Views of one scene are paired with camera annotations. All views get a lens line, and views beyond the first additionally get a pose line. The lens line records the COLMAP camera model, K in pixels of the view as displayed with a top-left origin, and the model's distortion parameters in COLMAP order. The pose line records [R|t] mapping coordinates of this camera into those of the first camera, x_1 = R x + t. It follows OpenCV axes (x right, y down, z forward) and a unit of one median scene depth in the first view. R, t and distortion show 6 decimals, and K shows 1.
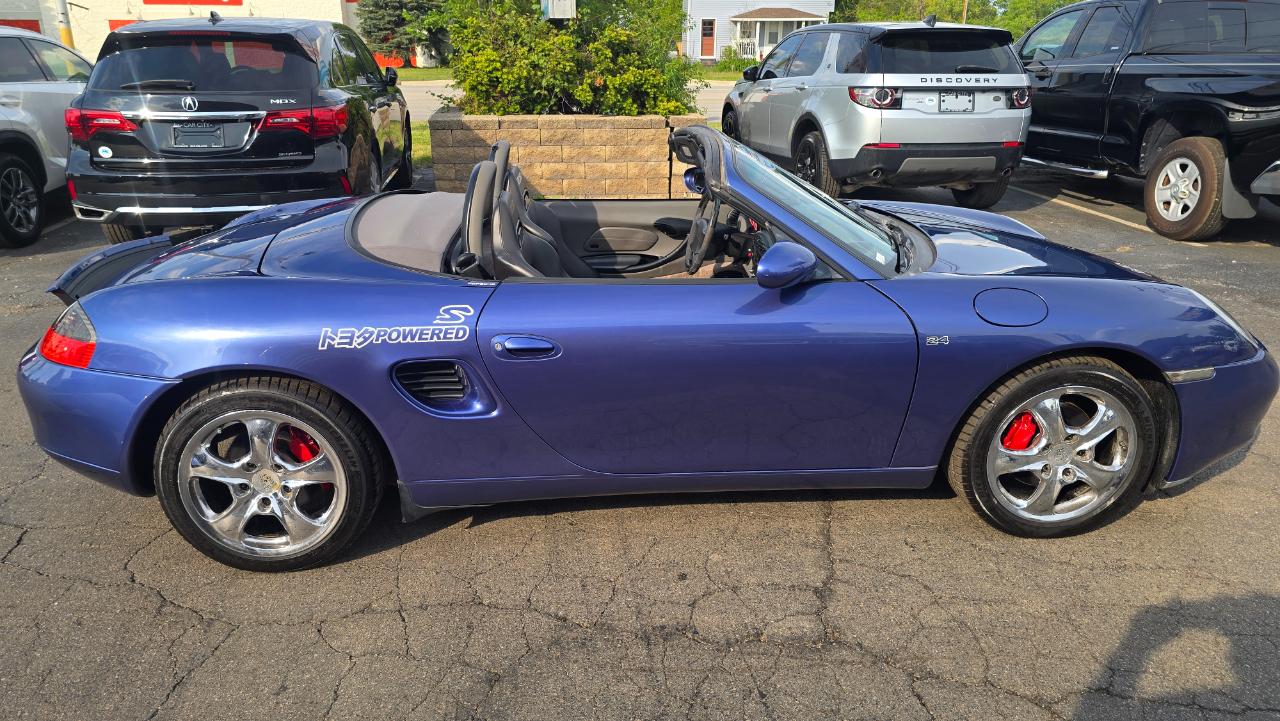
lens RADIAL K [[861.0, 0, 642.9], [0, 861.0, 350.9], [0, 0, 1]] dist [0.080386, -0.094332]
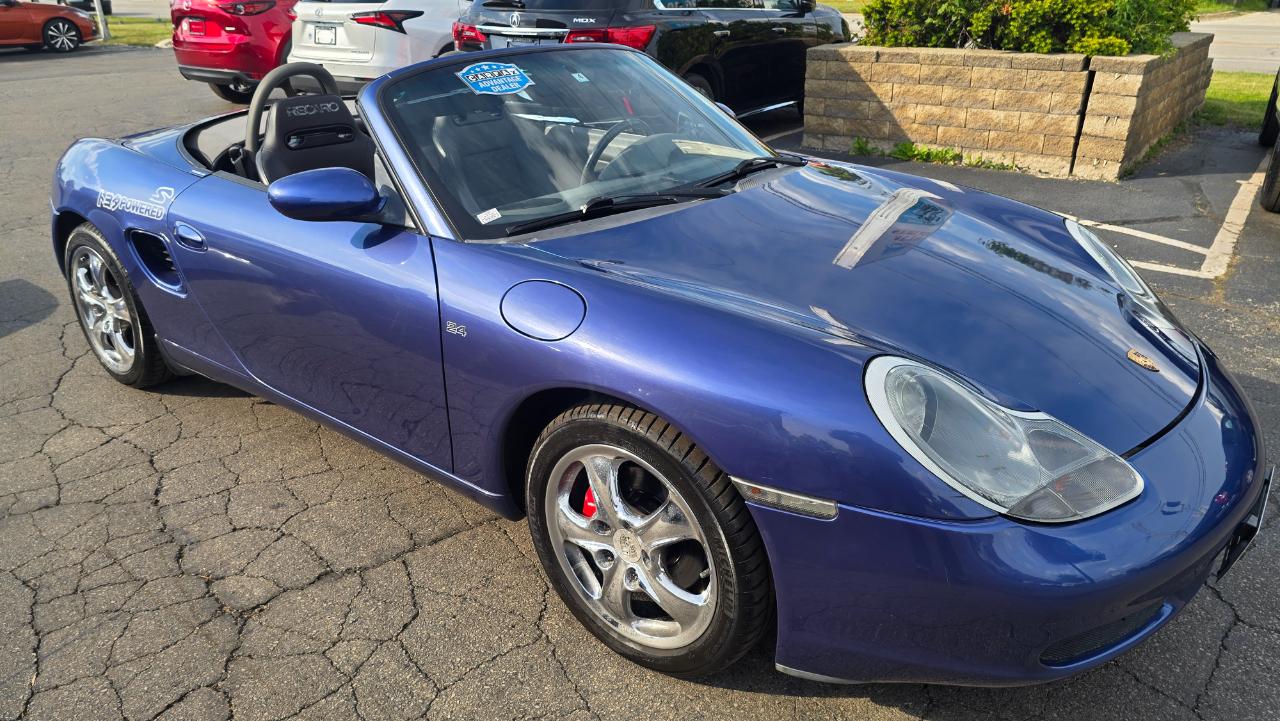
lens RADIAL K [[864.4, 0, 640.2], [0, 864.4, 349.5], [0, 0, 1]] dist [0.056026, -0.051177]
pose [[0.733099, 0.263137, -0.627156, 0.360934], [-0.222884, 0.964151, 0.143996, -0.055177], [0.642564, 0.034220, 0.765467, 0.201790]]
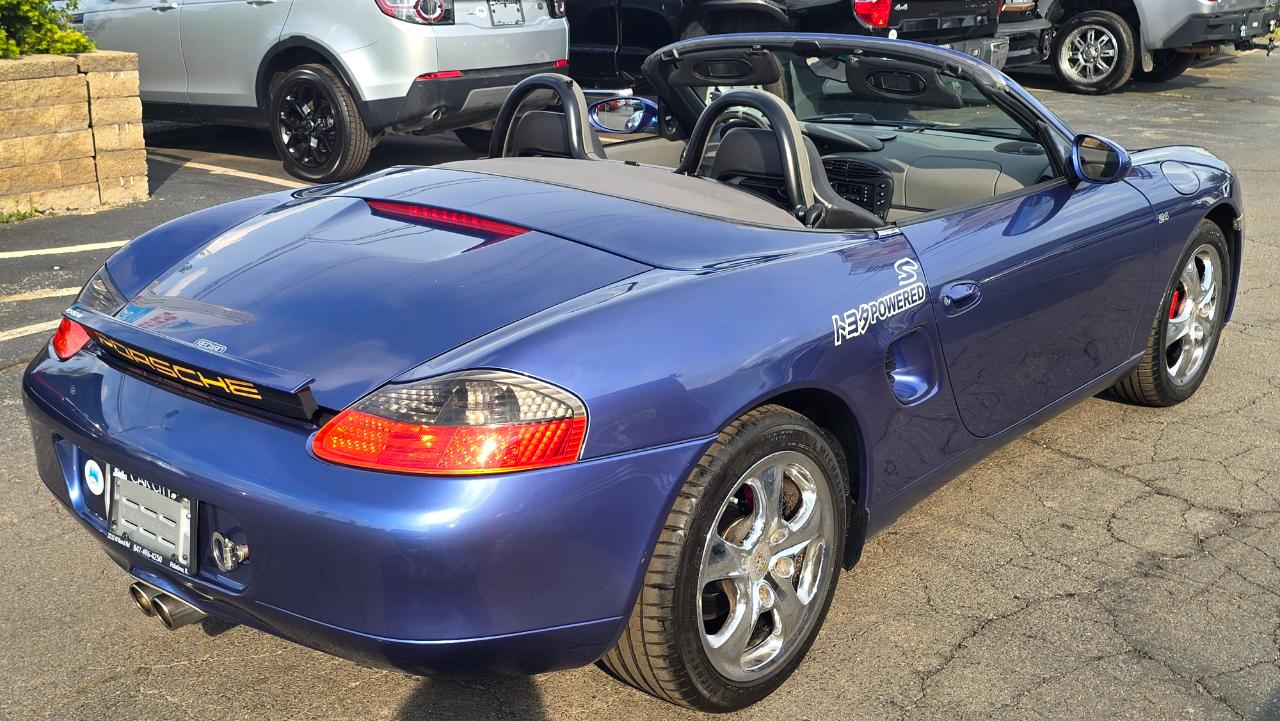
lens RADIAL K [[1329.5, 0, 620.9], [0, 1329.5, 377.6], [0, 0, 1]] dist [0.115660, -0.188435]
pose [[0.717447, -0.226145, 0.658884, -0.451908], [0.242502, 0.967758, 0.068101, -0.034796], [-0.653041, 0.110922, 0.749156, 0.101535]]
